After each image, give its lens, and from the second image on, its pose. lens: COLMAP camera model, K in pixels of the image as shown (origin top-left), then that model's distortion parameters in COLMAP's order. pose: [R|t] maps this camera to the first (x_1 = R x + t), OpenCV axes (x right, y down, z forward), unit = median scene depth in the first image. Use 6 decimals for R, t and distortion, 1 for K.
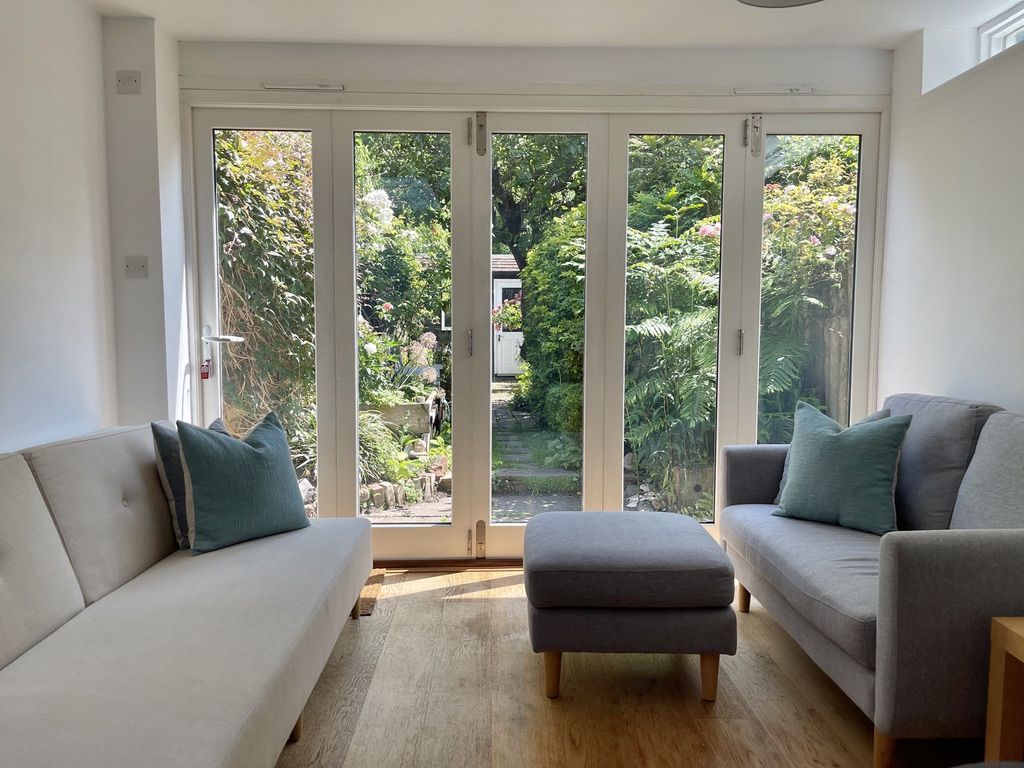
lens RADIAL K [[764.4, 0, 507.9], [0, 764.4, 388.4], [0, 0, 1]] dist [0.063909, -0.081418]
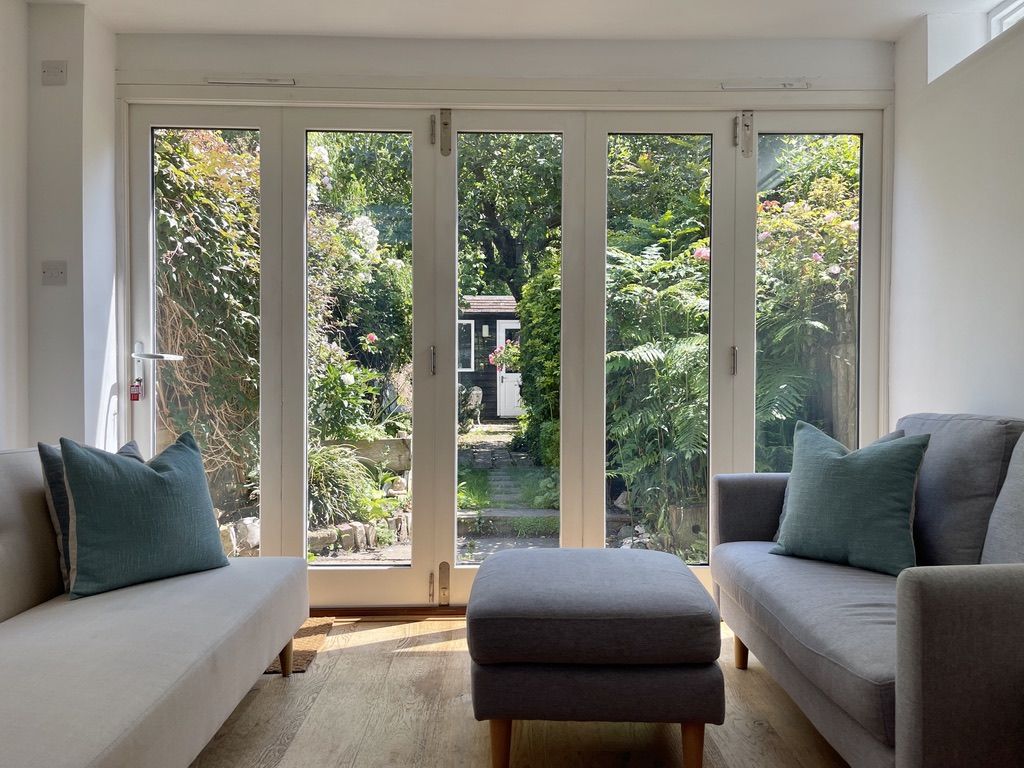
lens RADIAL K [[770.3, 0, 512.0], [0, 770.3, 384.0], [0, 0, 1]] dist [0.070208, -0.092272]
pose [[0.999985, 0.000271, -0.005455, 0.048684], [-0.000623, 0.997911, -0.064600, 0.026088], [0.005426, 0.064602, 0.997896, 0.099501]]
